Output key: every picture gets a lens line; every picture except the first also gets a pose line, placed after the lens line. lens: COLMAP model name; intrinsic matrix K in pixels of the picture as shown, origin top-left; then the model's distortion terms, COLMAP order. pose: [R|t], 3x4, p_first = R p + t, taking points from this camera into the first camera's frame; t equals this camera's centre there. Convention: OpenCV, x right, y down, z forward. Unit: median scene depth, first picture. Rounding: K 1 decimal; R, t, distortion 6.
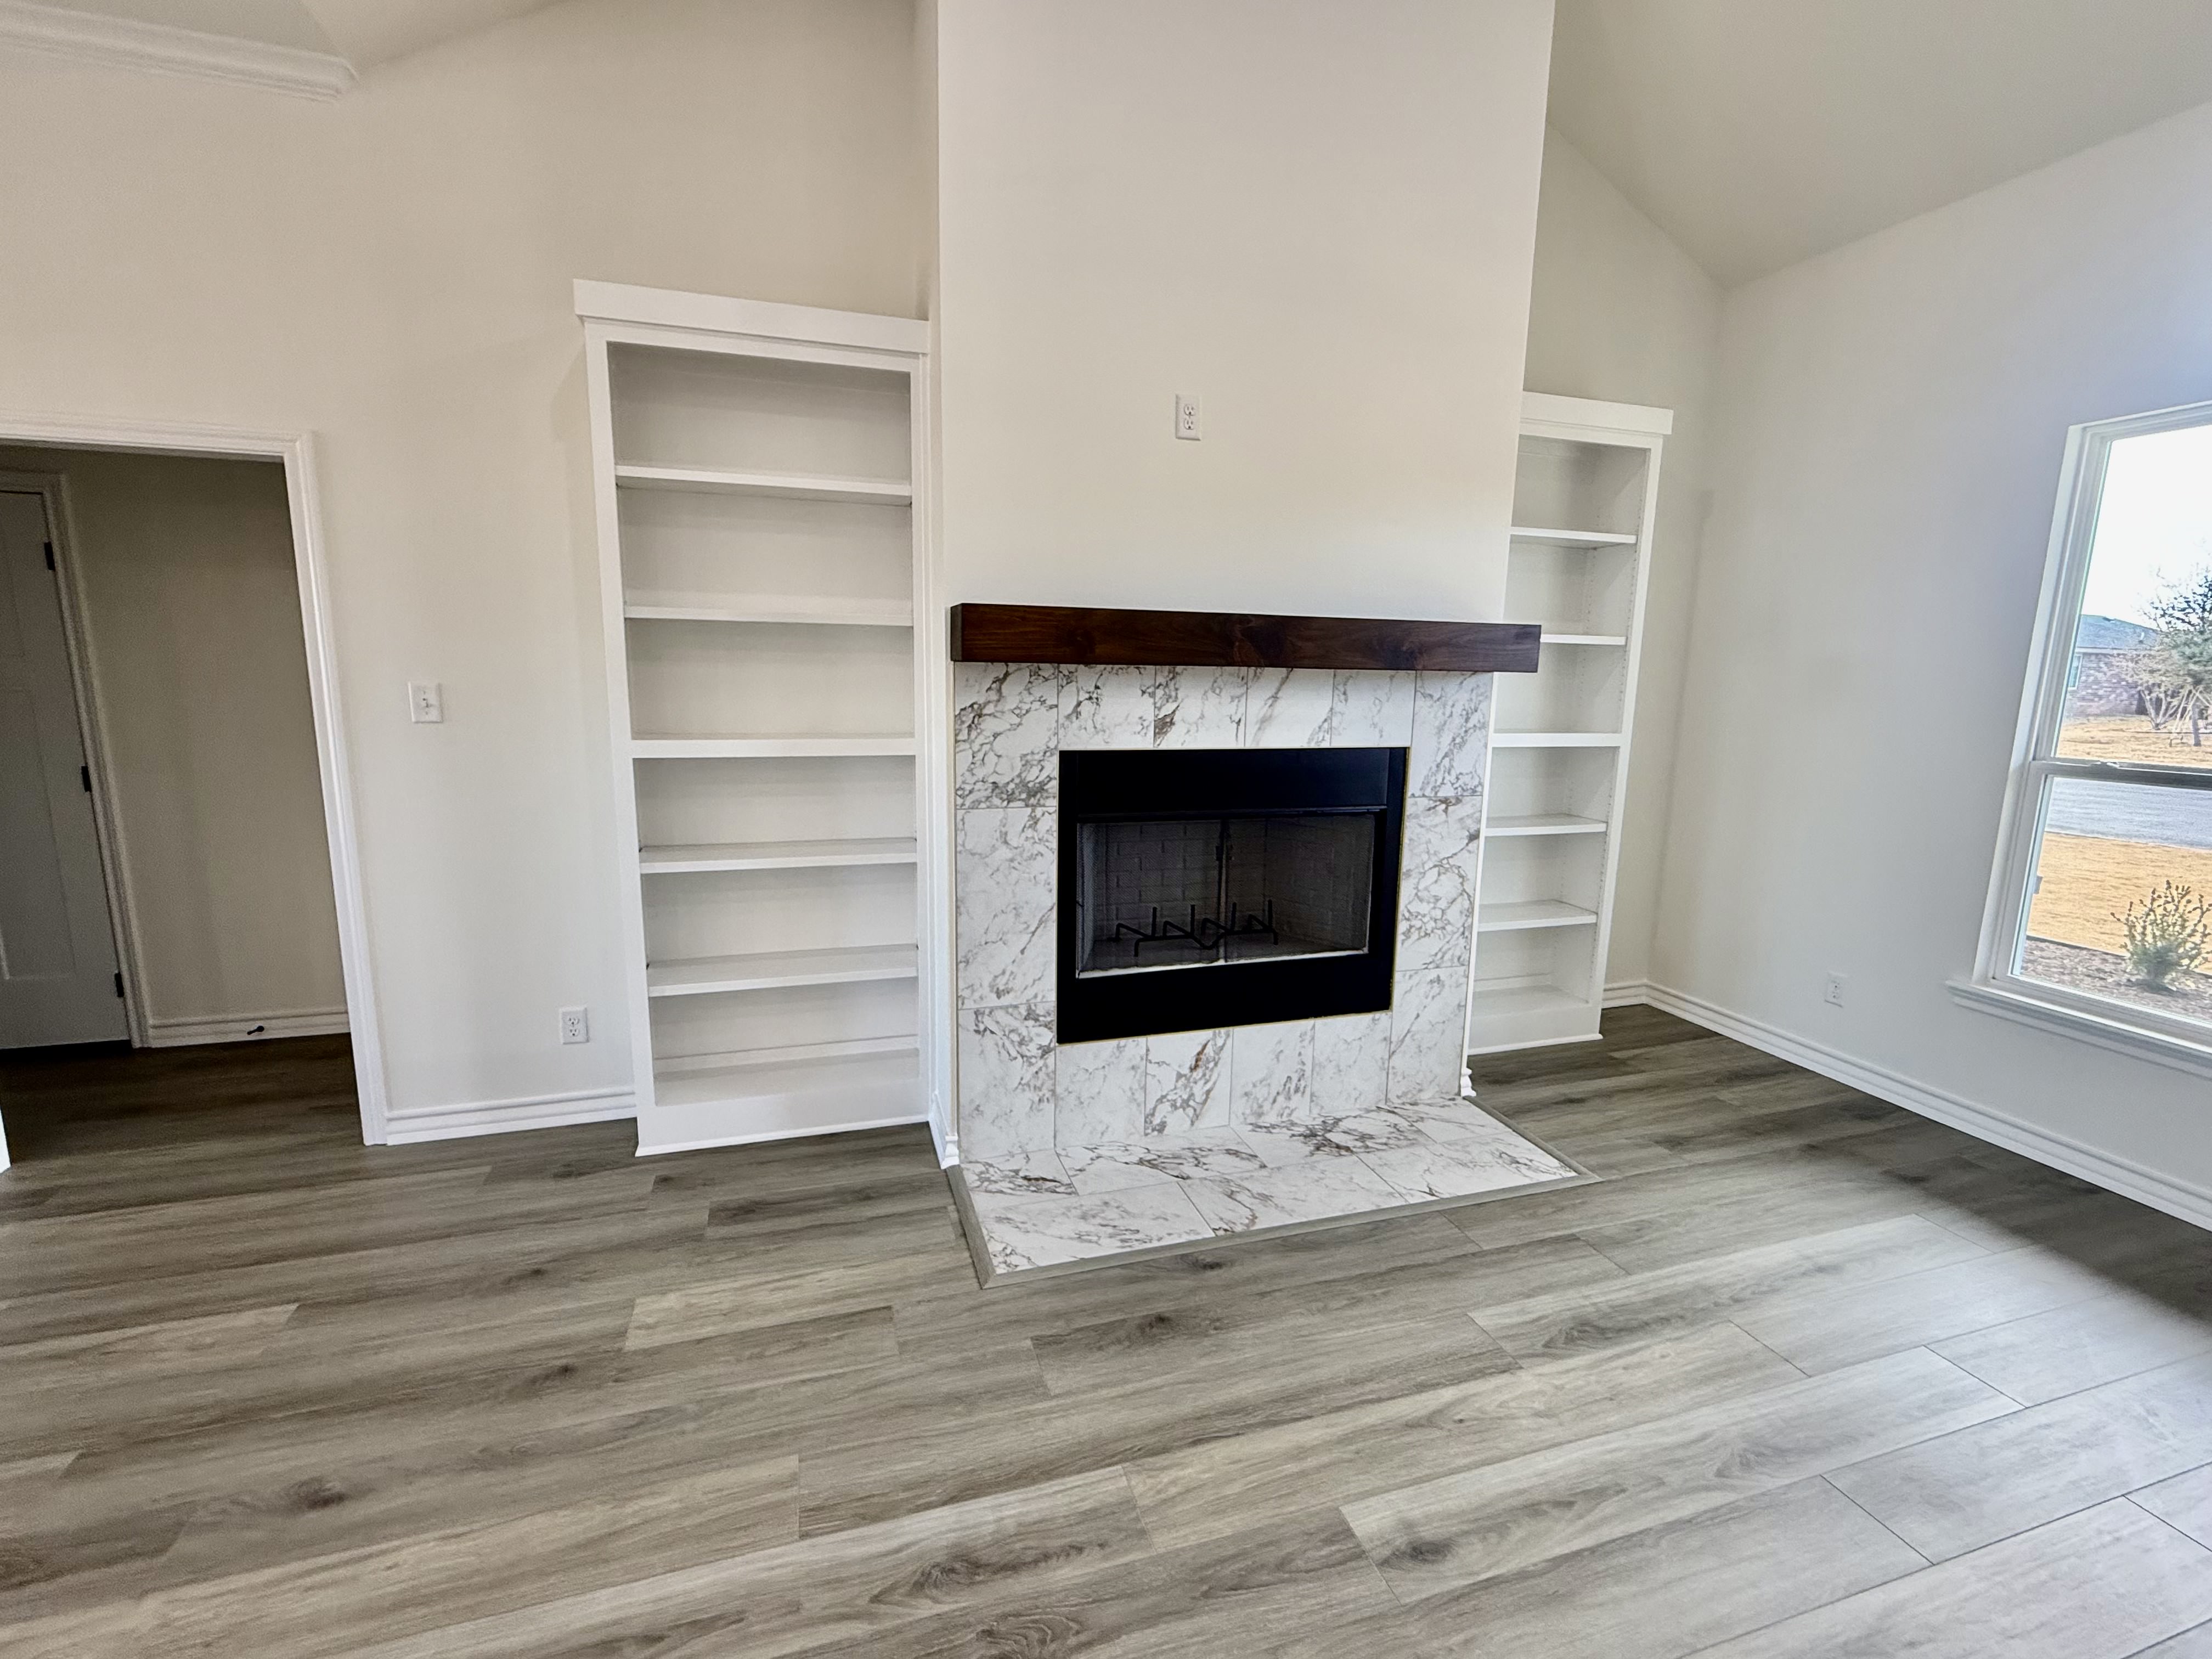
lens RADIAL K [[966.1, 0, 1109.3], [0, 966.1, 823.2], [0, 0, 1]] dist [0.004436, 0.000134]
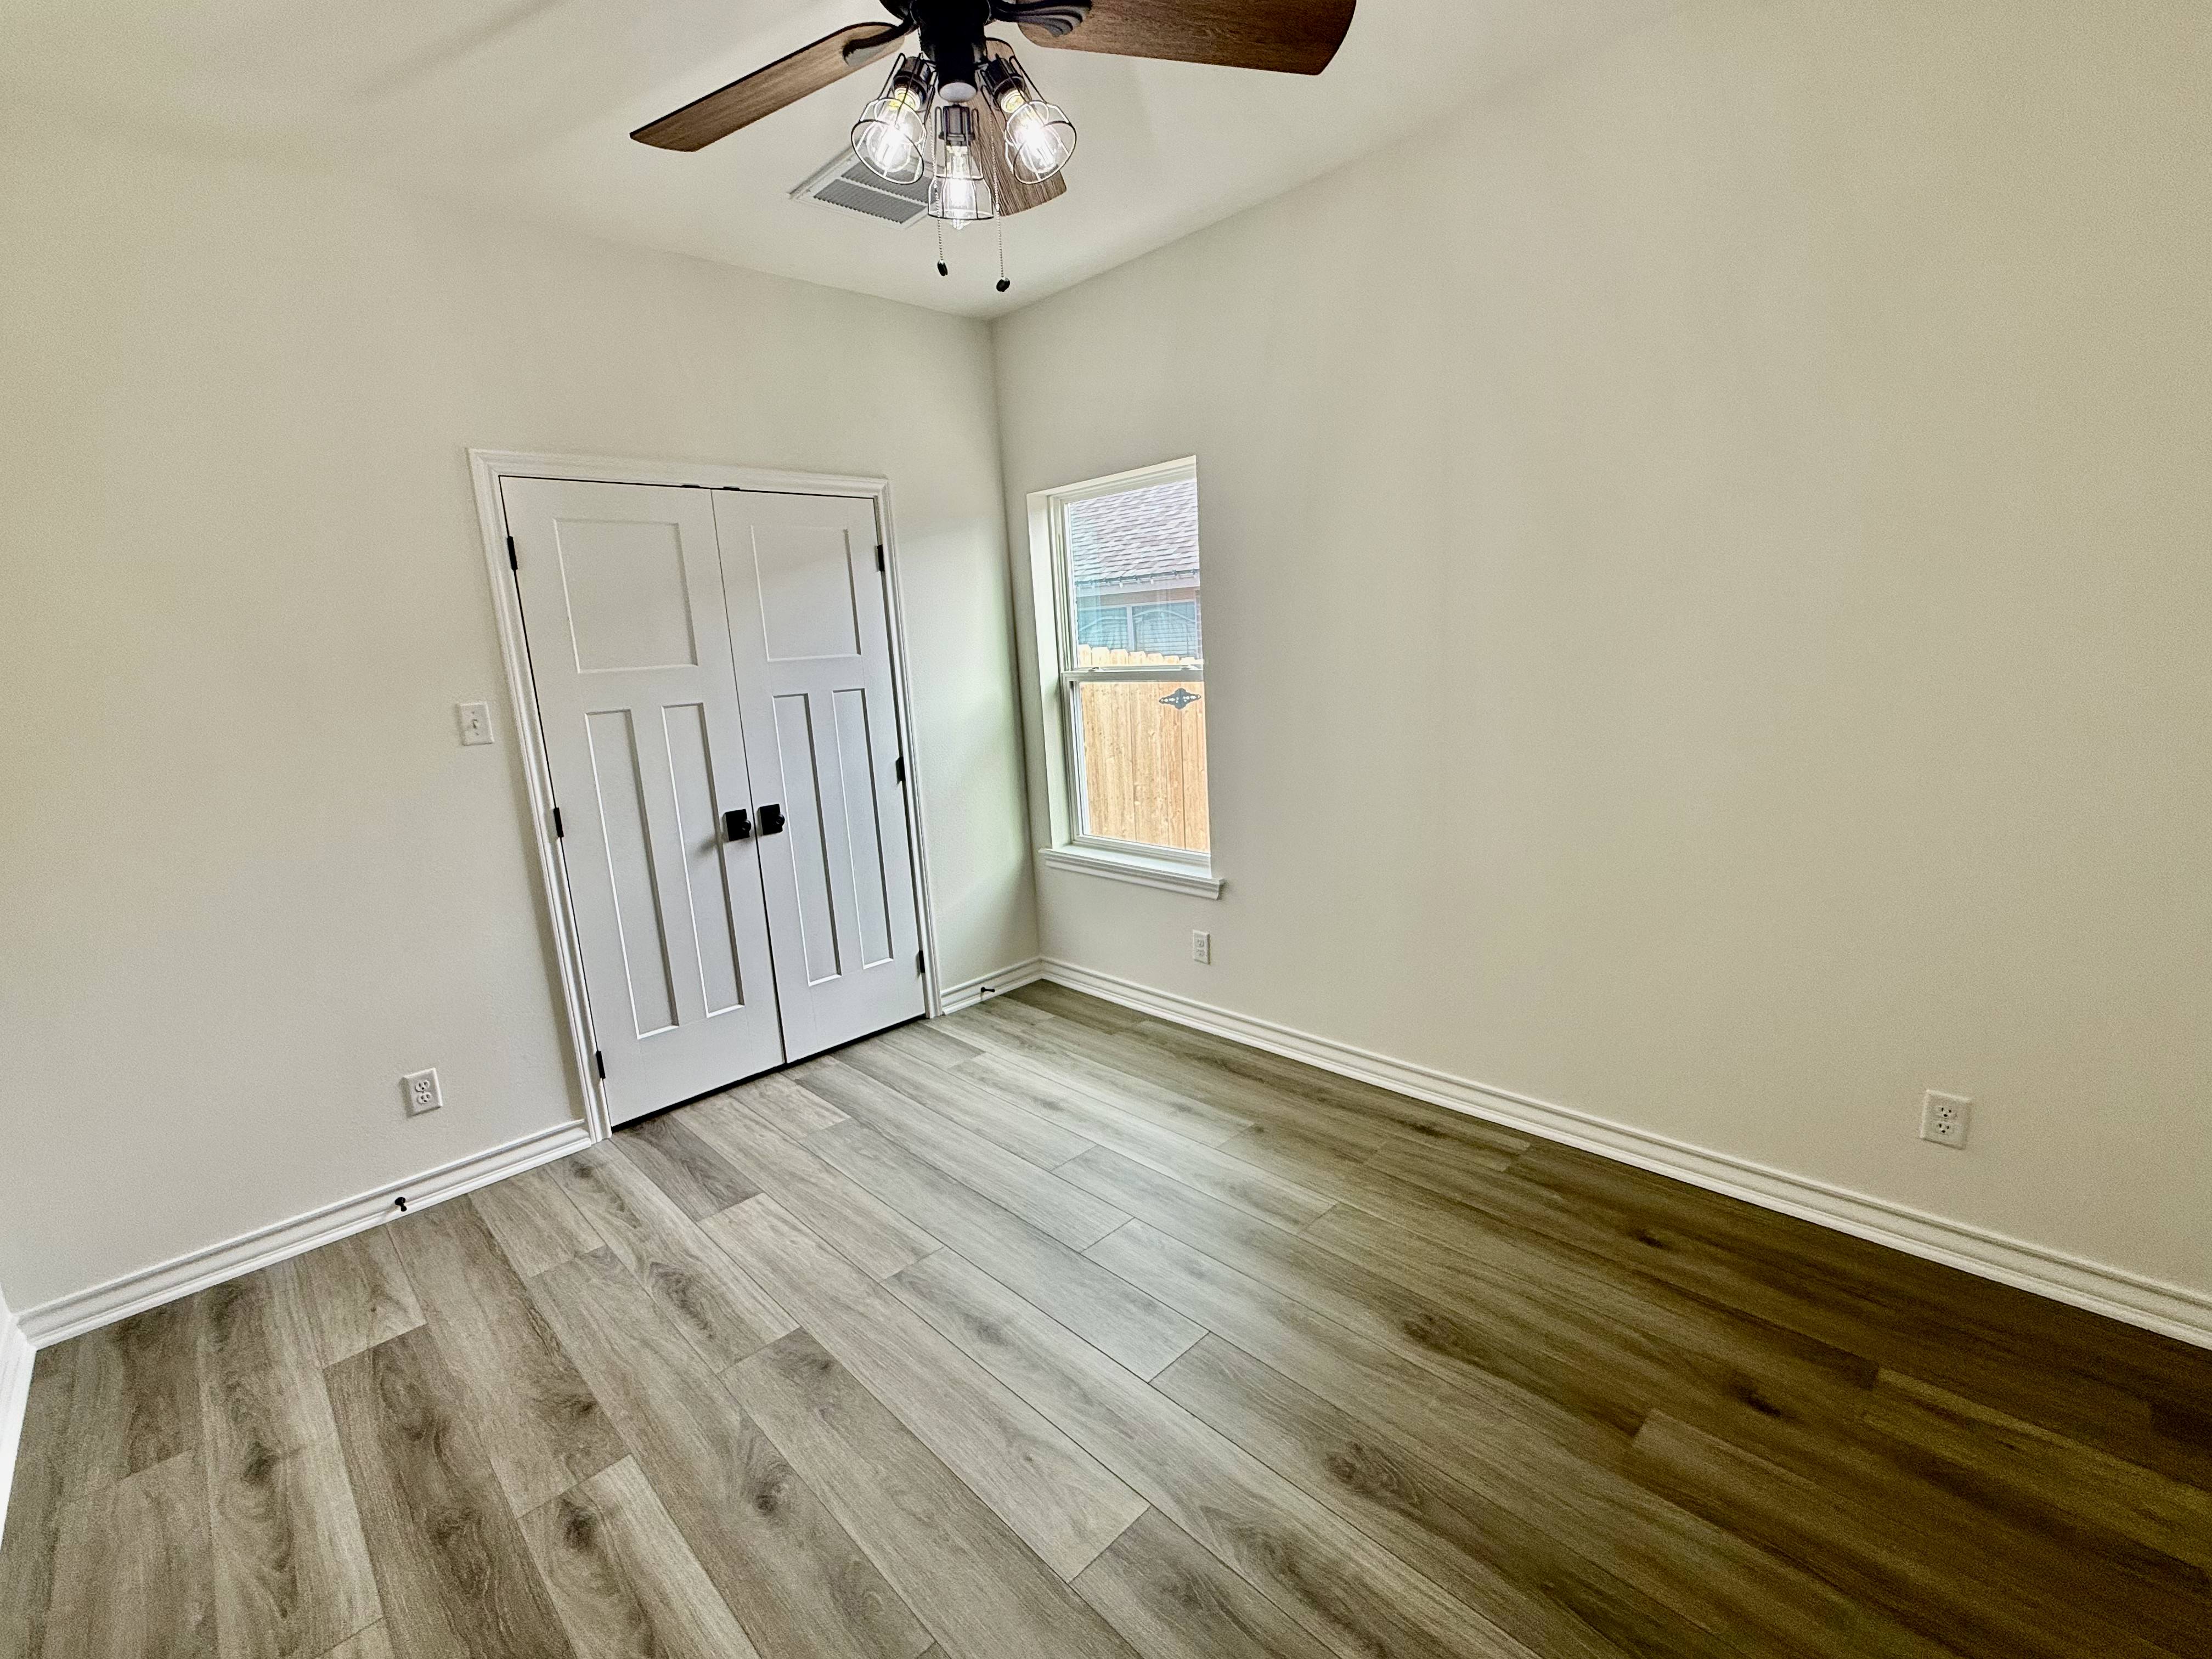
lens RADIAL K [[966.1, 0, 1112.2], [0, 966.1, 828.4], [0, 0, 1]] dist [0.004436, 0.000134]
pose [[0.461618, 0.132161, -0.877179, 0.432083], [-0.075420, 0.991106, 0.109636, -0.041945], [0.883867, 0.015547, 0.467480, 0.315243]]
